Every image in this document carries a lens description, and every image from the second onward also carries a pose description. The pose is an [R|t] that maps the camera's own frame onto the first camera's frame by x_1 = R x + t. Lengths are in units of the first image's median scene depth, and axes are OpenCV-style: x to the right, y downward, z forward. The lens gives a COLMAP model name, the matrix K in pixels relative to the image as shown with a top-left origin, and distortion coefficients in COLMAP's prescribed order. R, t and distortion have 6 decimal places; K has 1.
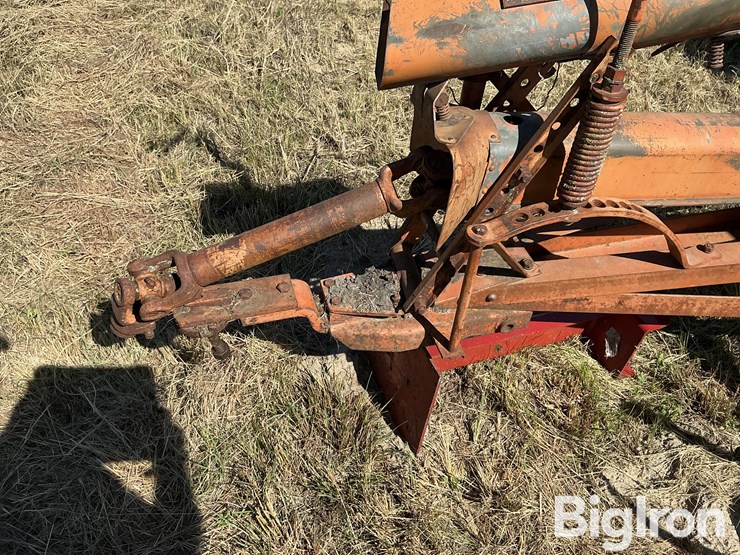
lens RADIAL K [[618.1, 0, 370.0], [0, 618.1, 277.5], [0, 0, 1]] dist [0.146790, -0.314832]
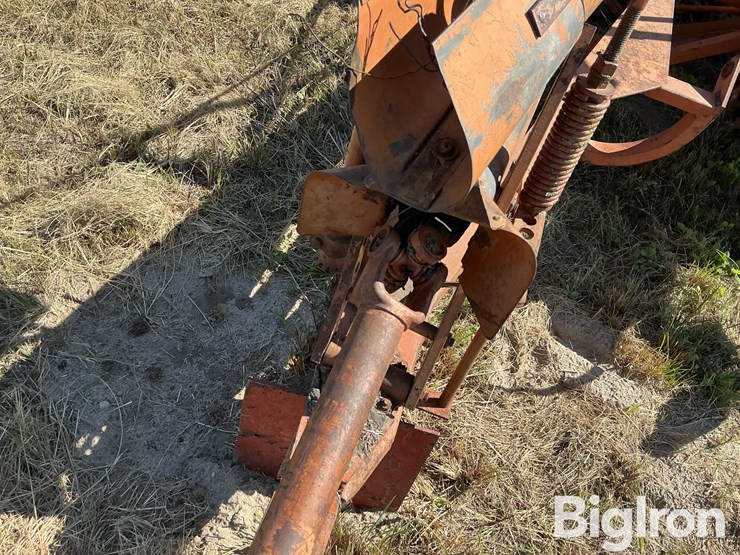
lens RADIAL K [[618.1, 0, 370.0], [0, 618.1, 277.5], [0, 0, 1]] dist [0.146790, -0.314832]
pose [[0.546468, -0.567387, 0.615991, -0.293194], [0.426415, 0.821554, 0.378443, -0.326697], [-0.720793, 0.055861, 0.690895, 0.387261]]
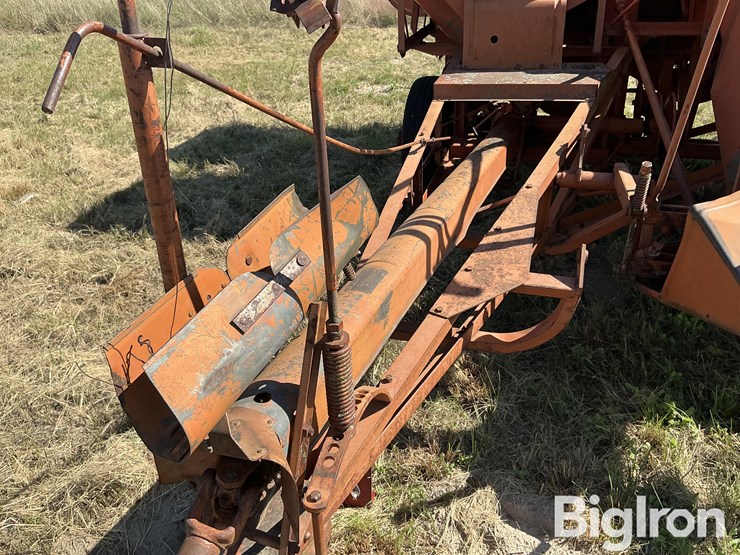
lens RADIAL K [[618.1, 0, 370.0], [0, 618.1, 277.5], [0, 0, 1]] dist [0.146790, -0.314832]
pose [[0.538252, -0.470856, 0.698985, -0.233567], [0.625328, 0.779158, 0.043330, -0.239388], [-0.565022, 0.413772, 0.713822, 0.011833]]
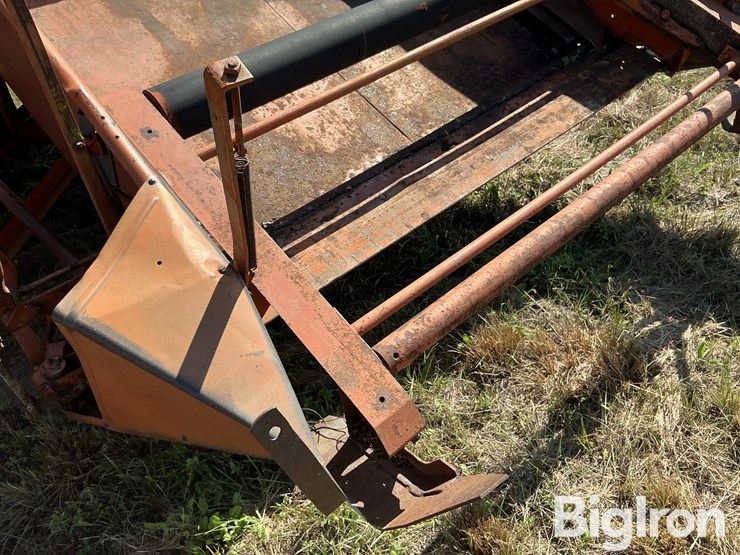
lens RADIAL K [[618.1, 0, 370.0], [0, 618.1, 277.5], [0, 0, 1]] dist [0.146790, -0.314832]
pose [[-0.401455, -0.580188, 0.708672, 0.414357], [0.697099, 0.308302, 0.647304, -0.118780], [-0.594043, 0.753878, 0.280679, 0.042985]]
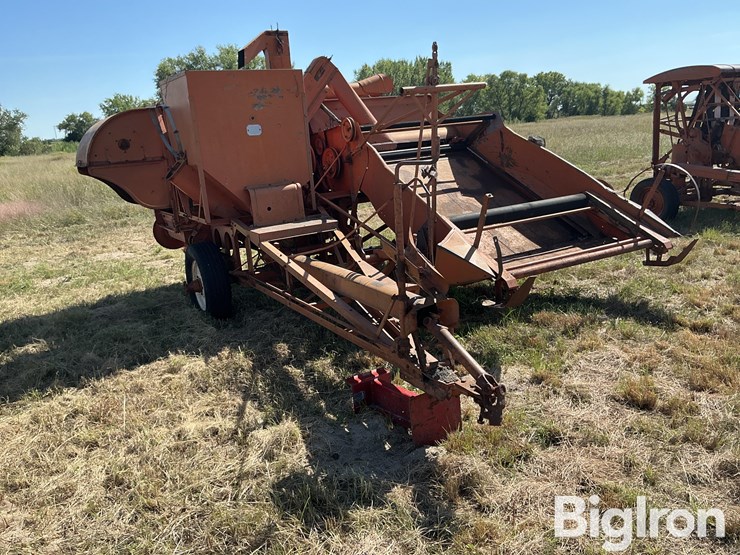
lens RADIAL K [[618.1, 0, 370.0], [0, 618.1, 277.5], [0, 0, 1]] dist [0.146790, -0.314832]
pose [[-0.220042, -0.278172, 0.934987, -1.884131], [0.706000, 0.616009, 0.349424, -1.139523], [-0.673161, 0.736989, 0.060842, 0.633490]]
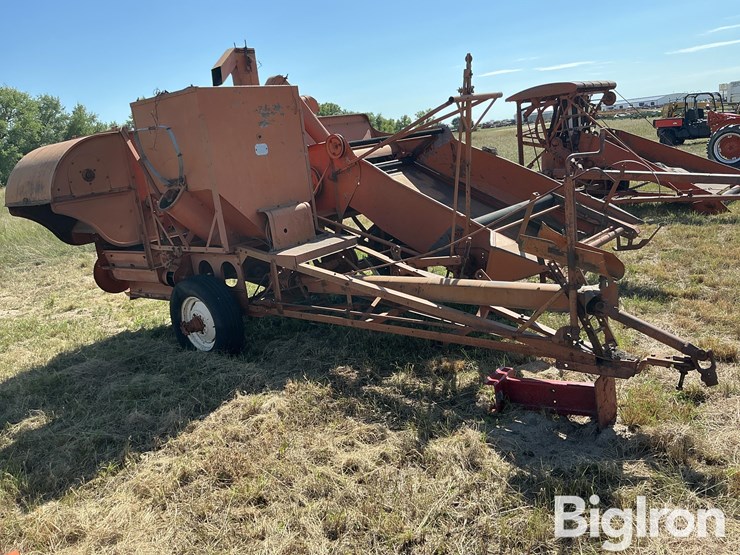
lens RADIAL K [[618.1, 0, 370.0], [0, 618.1, 277.5], [0, 0, 1]] dist [0.146790, -0.314832]
pose [[-0.534989, -0.190929, 0.823002, -1.355528], [0.633441, 0.553944, 0.540276, -1.977082], [-0.559052, 0.810365, -0.175412, 1.535721]]
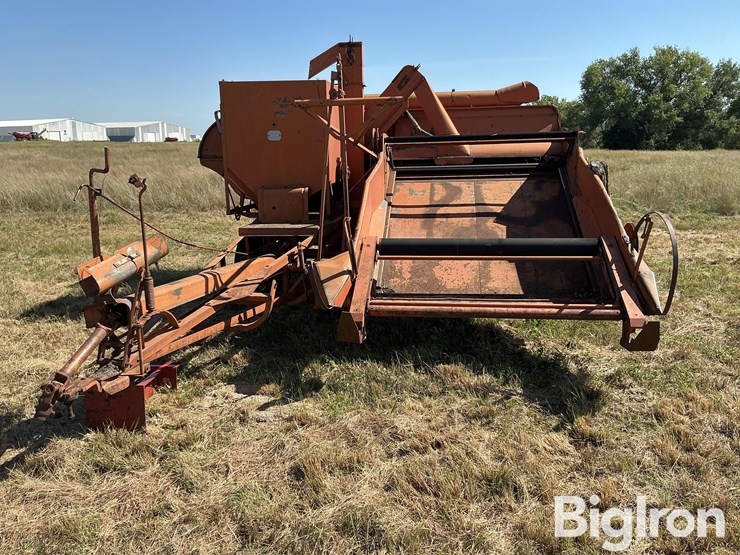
lens RADIAL K [[618.1, 0, 370.0], [0, 618.1, 277.5], [0, 0, 1]] dist [0.146790, -0.314832]
pose [[0.419158, -0.256030, 0.871066, -1.532003], [0.648800, 0.755605, -0.090110, 0.607613], [-0.635111, 0.602918, 0.482830, -1.130165]]
